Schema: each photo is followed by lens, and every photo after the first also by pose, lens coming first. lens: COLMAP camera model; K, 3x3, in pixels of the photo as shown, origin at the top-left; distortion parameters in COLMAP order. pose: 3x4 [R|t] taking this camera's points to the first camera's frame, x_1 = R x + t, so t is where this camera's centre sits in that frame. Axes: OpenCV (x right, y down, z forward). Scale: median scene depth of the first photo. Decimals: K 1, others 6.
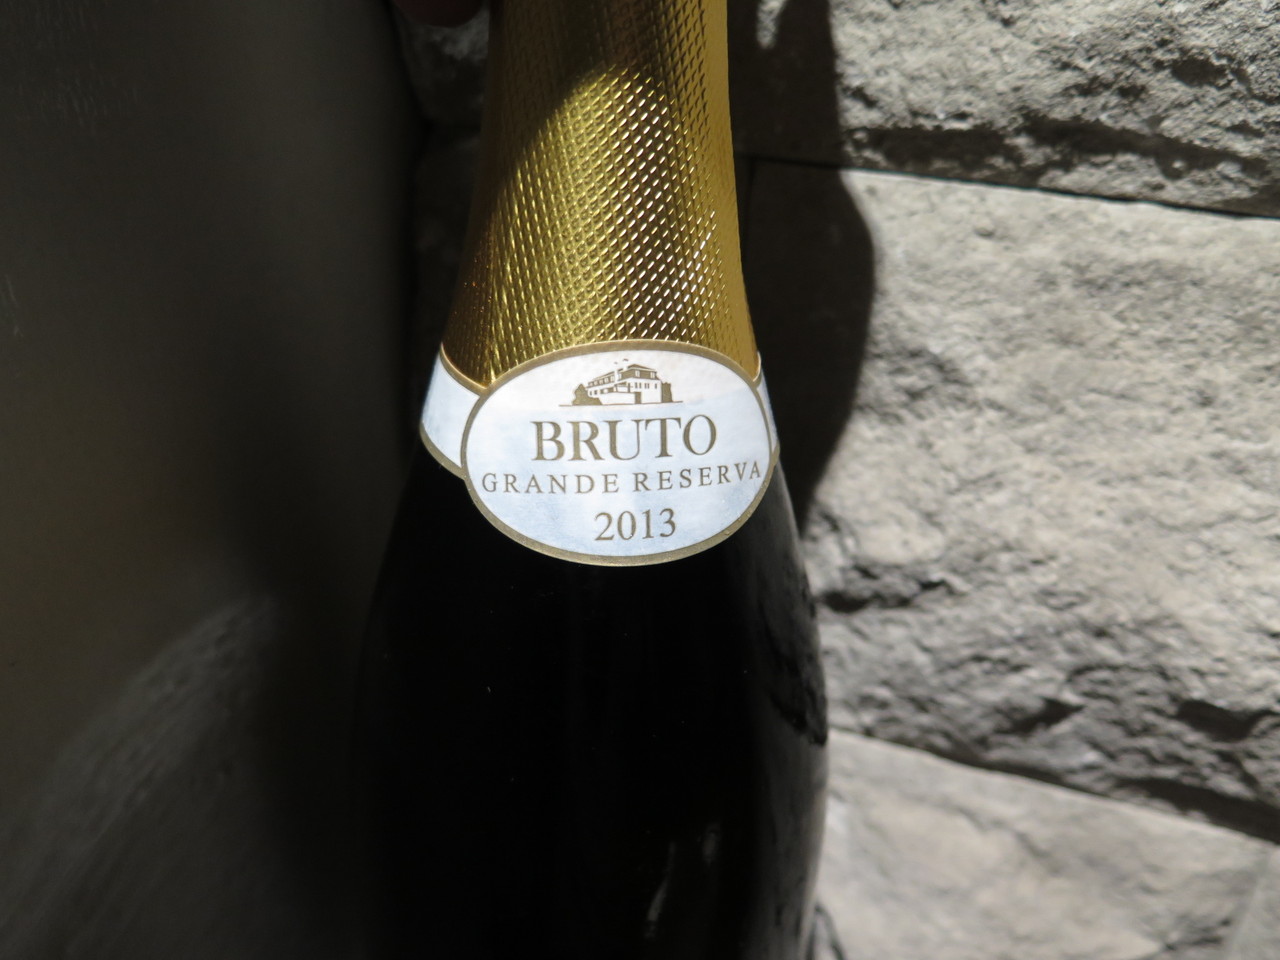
lens RADIAL K [[1107.9, 0, 640.0], [0, 1107.9, 480.0], [0, 0, 1]] dist [0.012612, -0.015087]
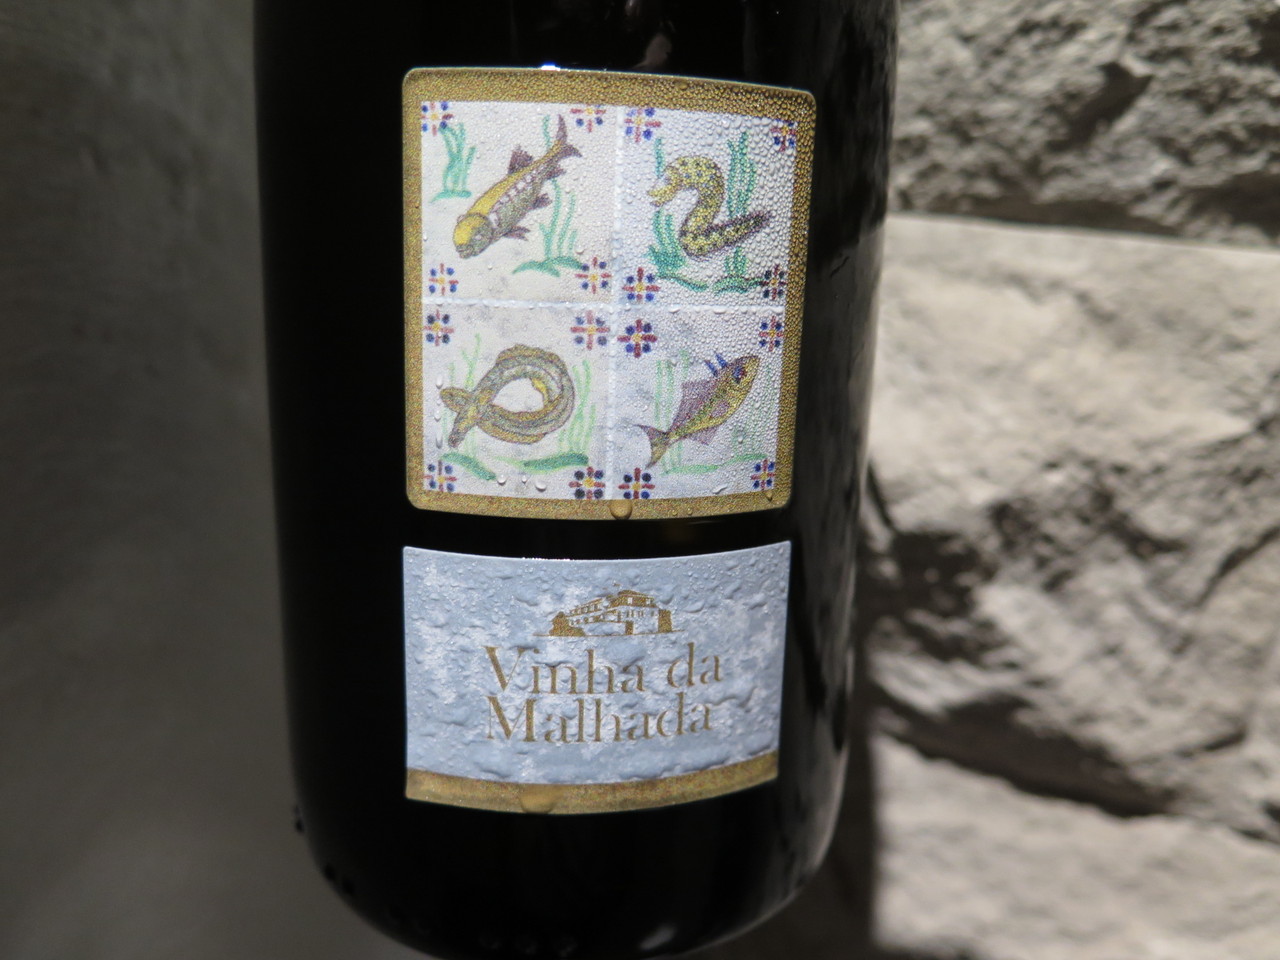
lens RADIAL K [[1107.9, 0, 640.0], [0, 1107.9, 480.0], [0, 0, 1]] dist [0.012612, -0.015087]
pose [[0.997207, 0.024279, -0.070624, 0.065760], [-0.032491, 0.992535, -0.117554, 0.597328], [0.067243, 0.119521, 0.990552, 0.139112]]
